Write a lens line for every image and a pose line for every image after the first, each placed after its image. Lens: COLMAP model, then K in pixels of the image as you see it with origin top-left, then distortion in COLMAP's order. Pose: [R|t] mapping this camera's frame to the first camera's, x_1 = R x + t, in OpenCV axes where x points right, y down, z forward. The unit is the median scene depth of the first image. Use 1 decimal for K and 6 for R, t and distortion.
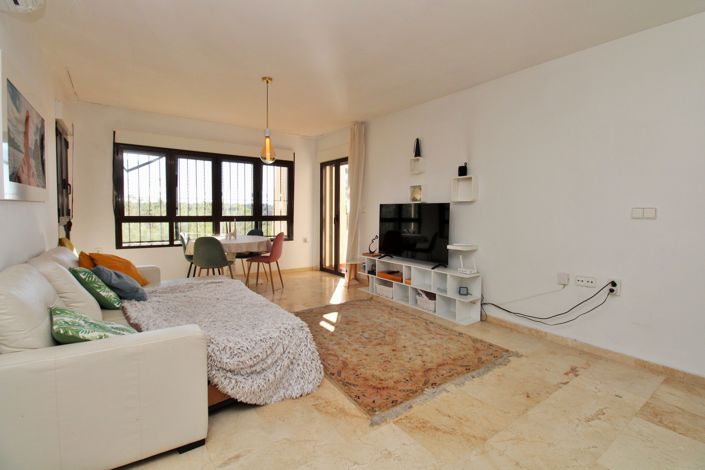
lens RADIAL K [[335.2, 0, 353.8], [0, 335.2, 226.5], [0, 0, 1]] dist [-0.005876, -0.000732]
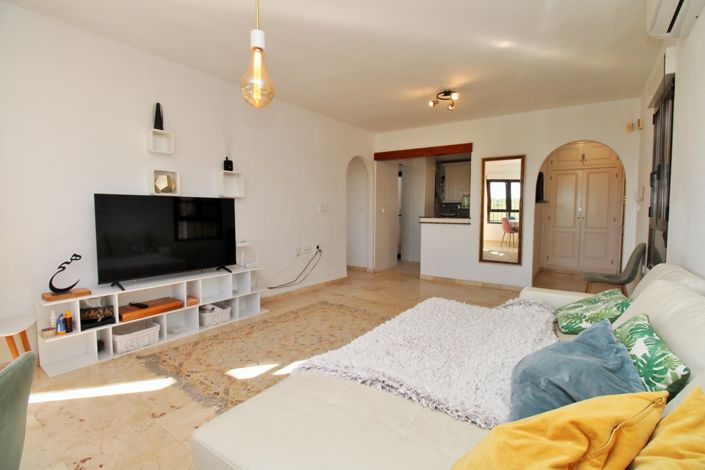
lens RADIAL K [[335.2, 0, 353.8], [0, 335.2, 226.5], [0, 0, 1]] dist [-0.005876, -0.000732]
pose [[-0.335836, -0.051114, 0.940533, -0.690506], [0.040831, 0.996798, 0.068752, -0.040748], [-0.941035, 0.061492, -0.332674, 0.962014]]
